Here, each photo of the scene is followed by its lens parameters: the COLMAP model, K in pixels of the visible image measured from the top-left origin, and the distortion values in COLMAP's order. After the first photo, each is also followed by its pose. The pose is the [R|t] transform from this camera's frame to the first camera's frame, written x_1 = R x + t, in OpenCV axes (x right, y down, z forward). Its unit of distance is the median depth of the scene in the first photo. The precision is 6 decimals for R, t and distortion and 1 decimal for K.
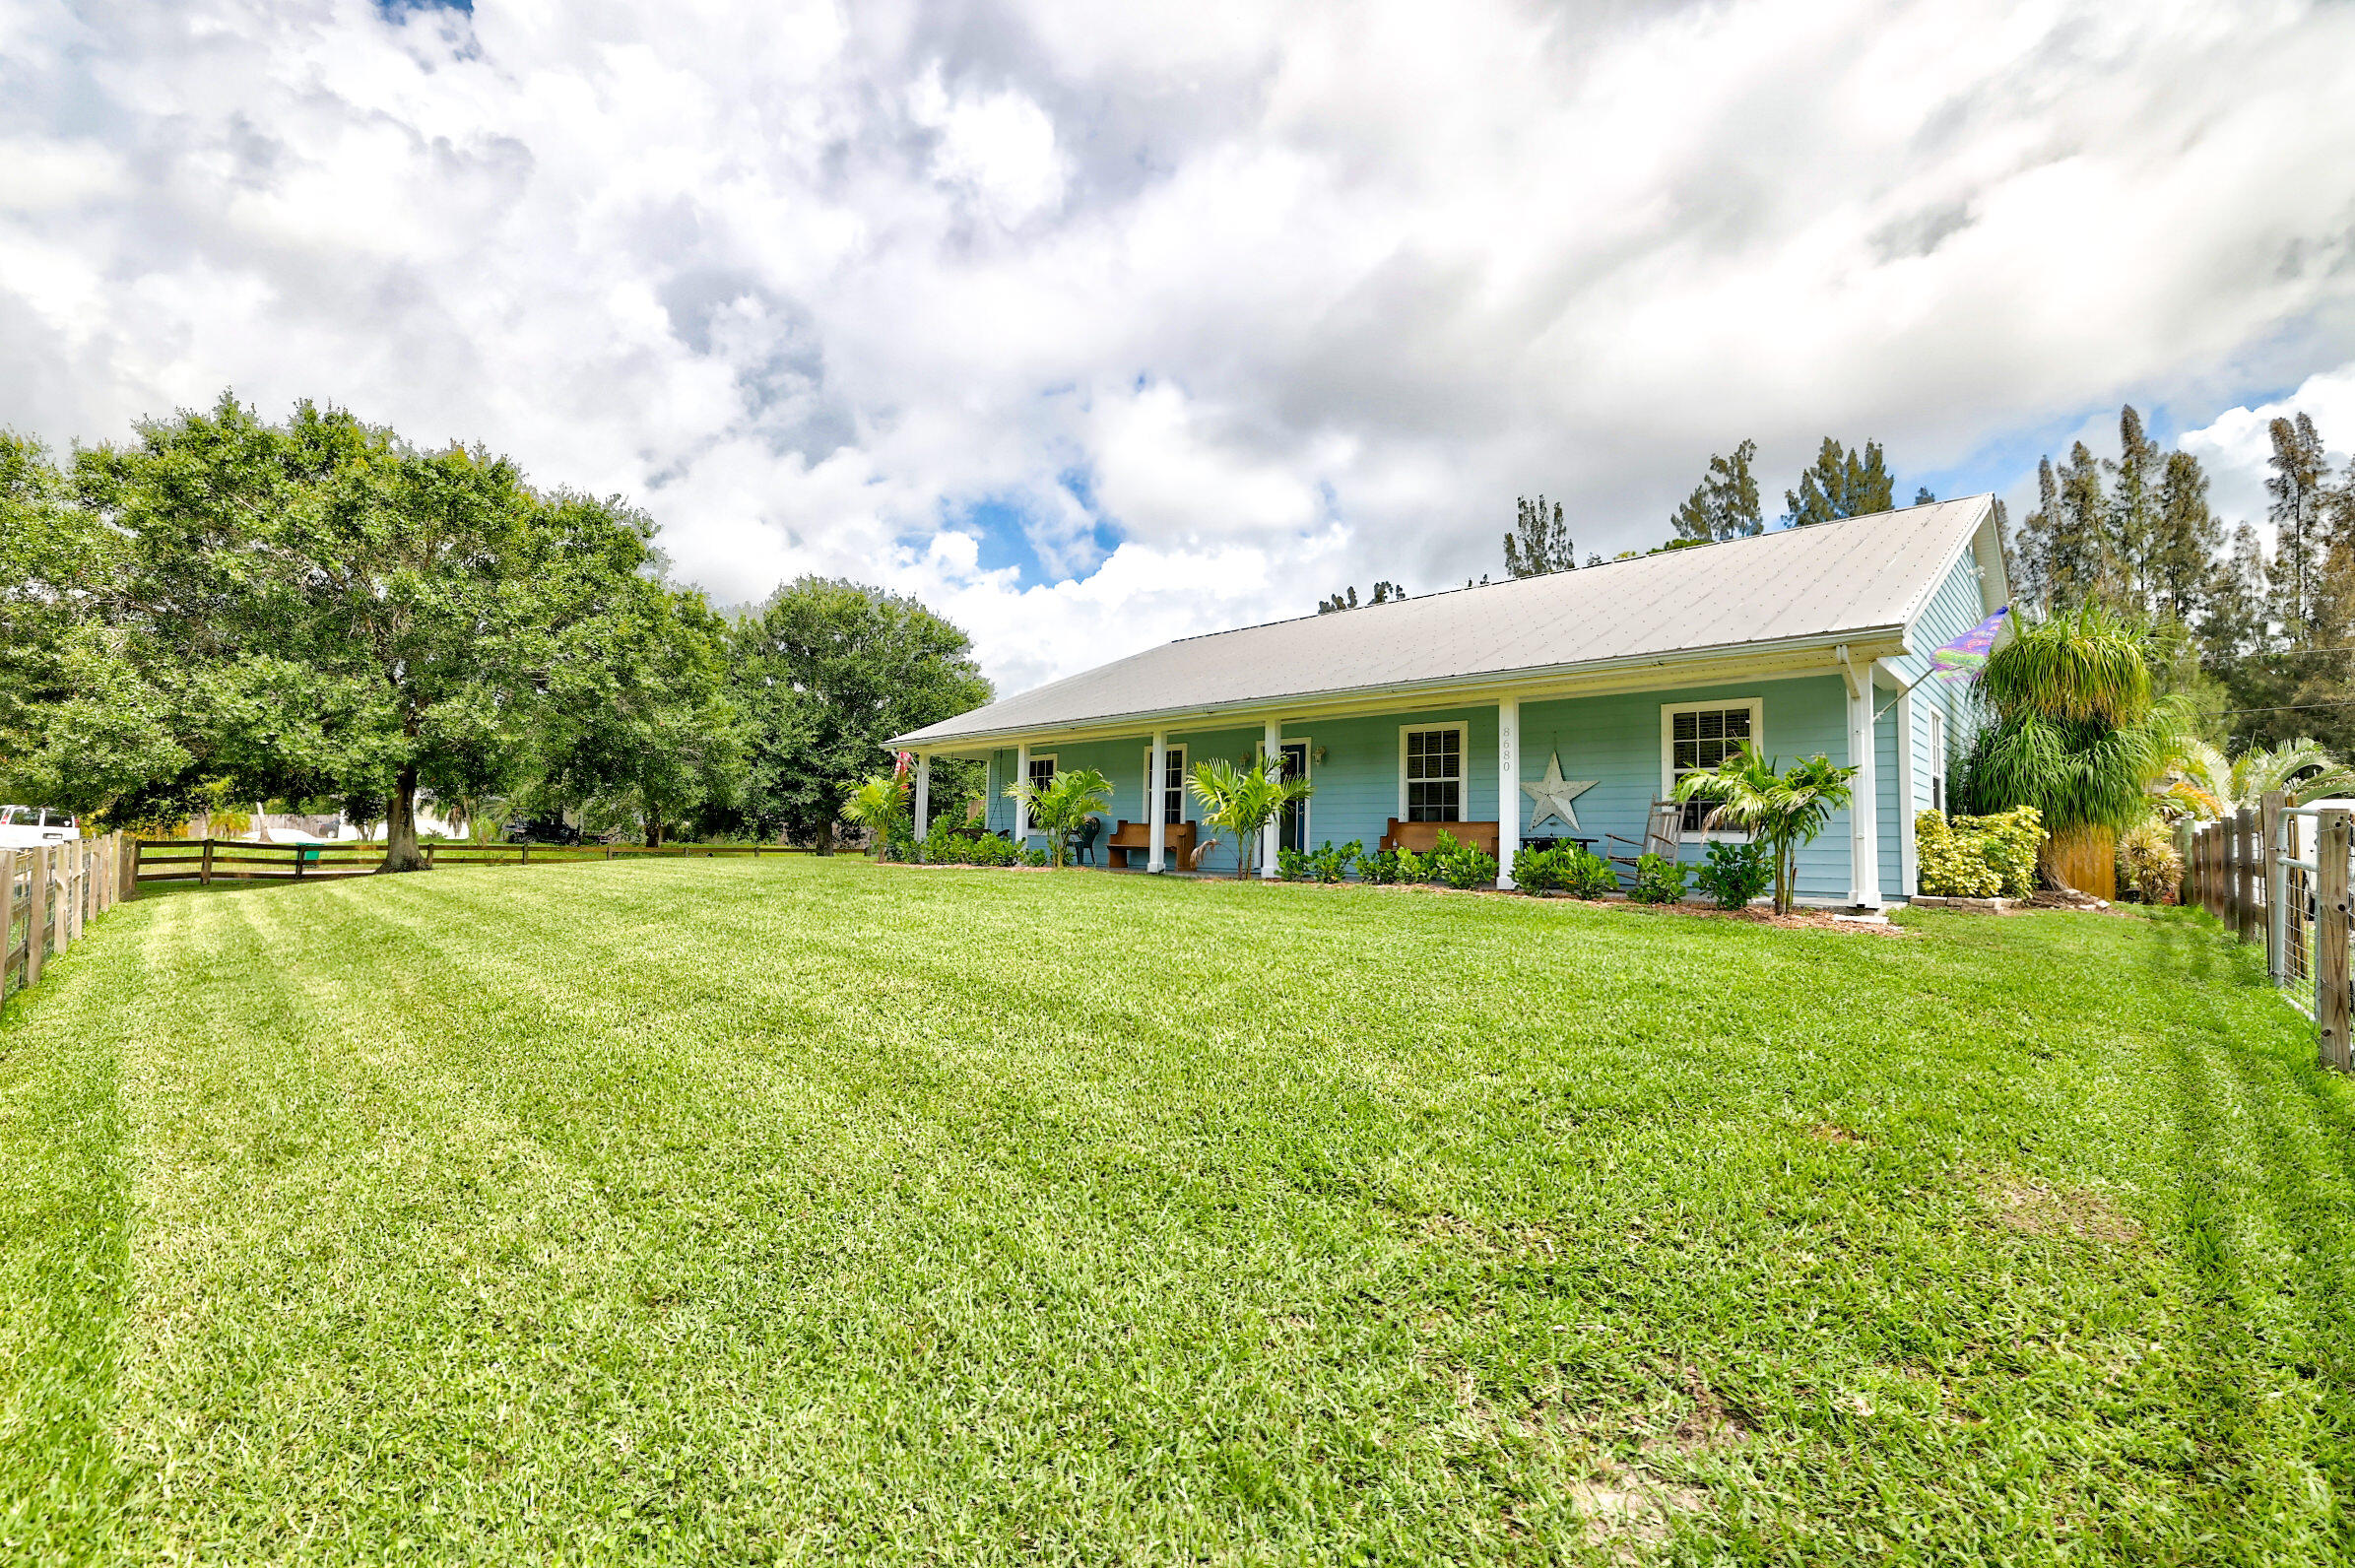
lens RADIAL K [[1046.4, 0, 1200.3], [0, 1046.4, 776.2], [0, 0, 1]] dist [0.009077, 0.000098]
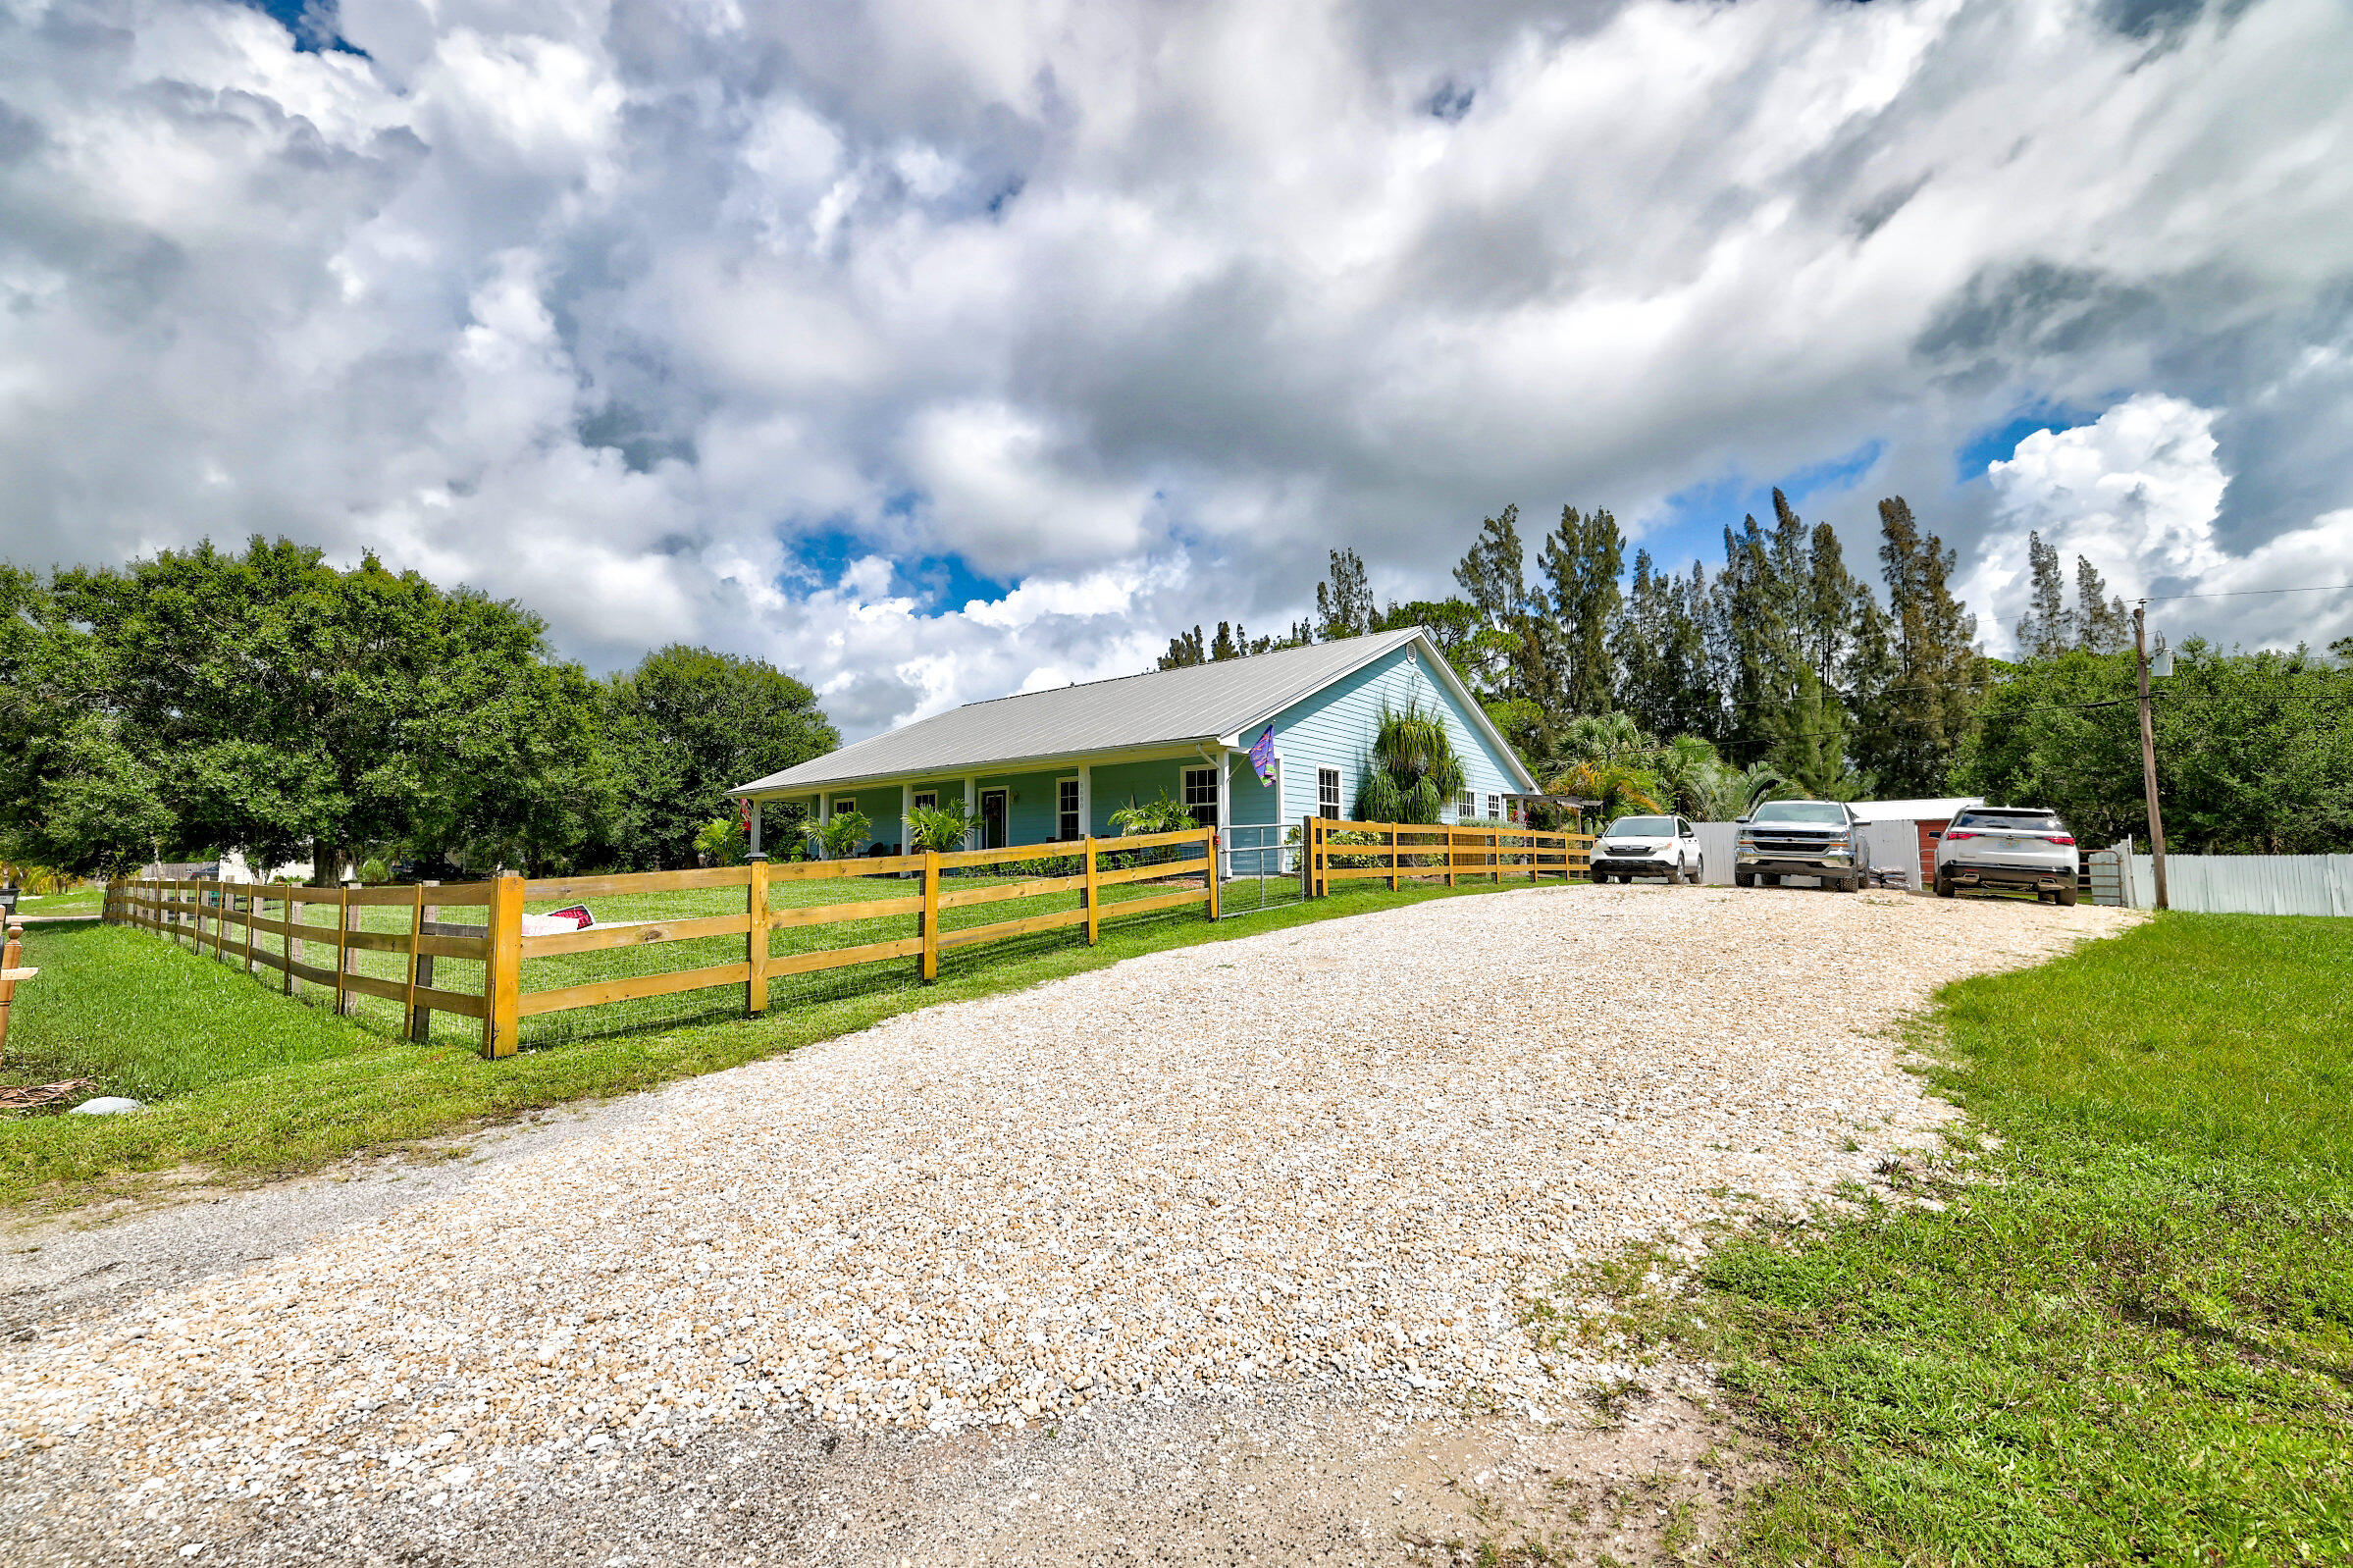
lens RADIAL K [[978.8, 0, 1168.7], [0, 978.8, 781.3], [0, 0, 1]] dist [-0.004801, -0.000214]
pose [[0.994714, -0.024634, 0.099687, 0.108470], [0.026462, 0.999504, -0.017050, -0.007542], [-0.099217, 0.019598, 0.994873, -0.239304]]
